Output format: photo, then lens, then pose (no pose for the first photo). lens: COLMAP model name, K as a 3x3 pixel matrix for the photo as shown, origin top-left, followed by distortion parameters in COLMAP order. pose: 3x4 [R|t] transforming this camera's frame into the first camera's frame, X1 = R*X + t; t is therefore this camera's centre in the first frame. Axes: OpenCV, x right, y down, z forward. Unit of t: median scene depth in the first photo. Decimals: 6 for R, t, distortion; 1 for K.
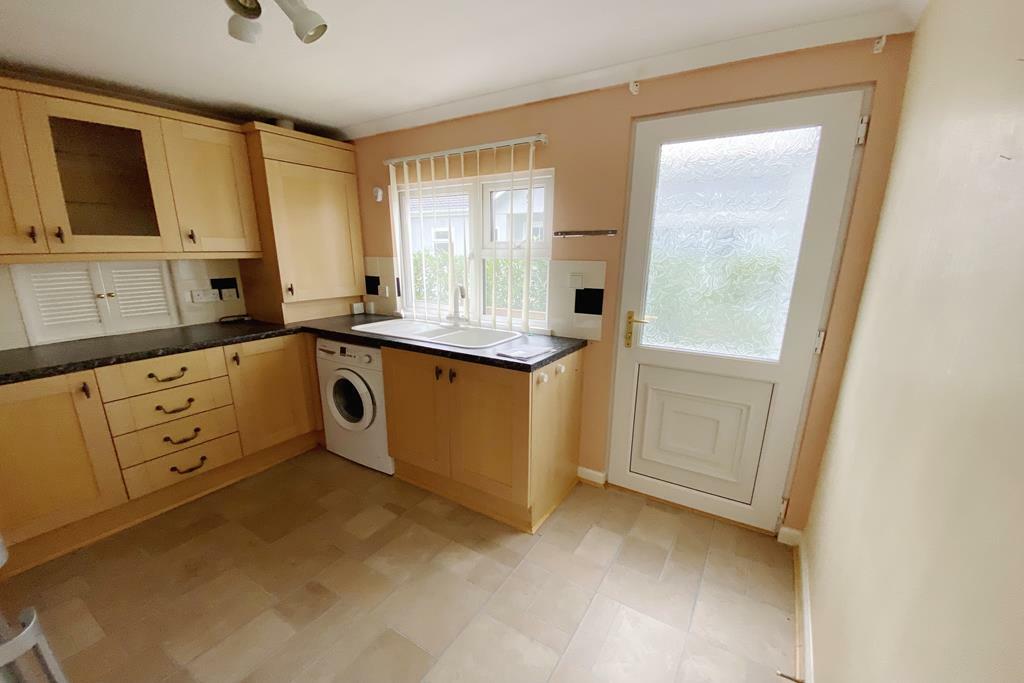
lens RADIAL K [[408.6, 0, 511.3], [0, 408.6, 358.5], [0, 0, 1]] dist [-0.035487, -0.000337]
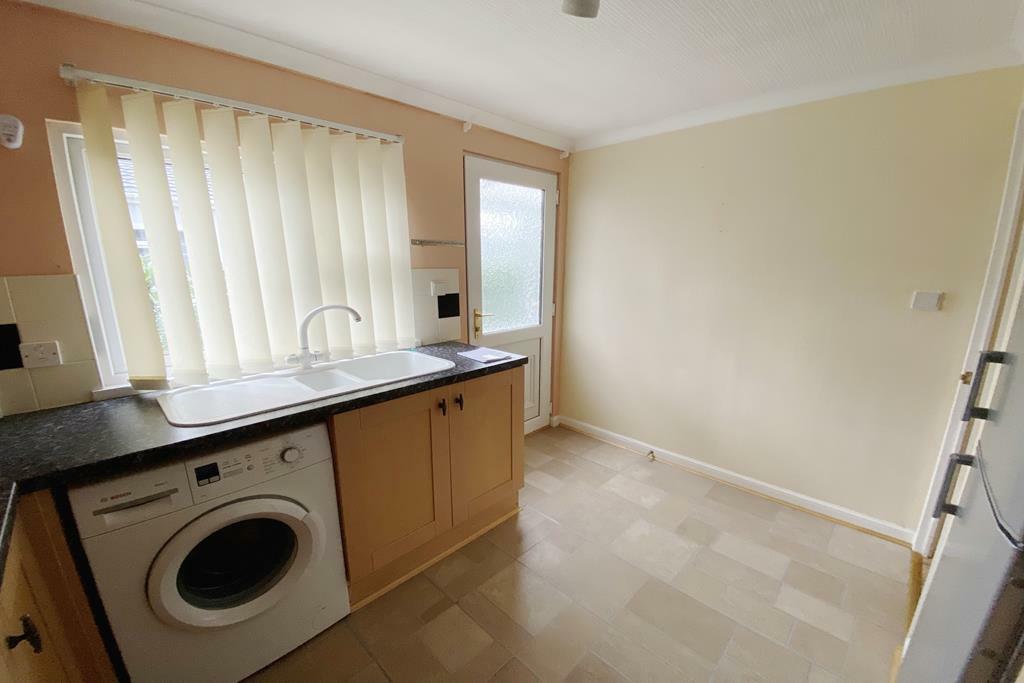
lens RADIAL K [[401.5, 0, 509.8], [0, 401.5, 353.6], [0, 0, 1]] dist [-0.012691, -0.000503]
pose [[0.218437, -0.222266, 0.950202, -0.856522], [0.246874, 0.954628, 0.166549, -0.161808], [-0.944107, 0.198200, 0.263398, 0.604099]]
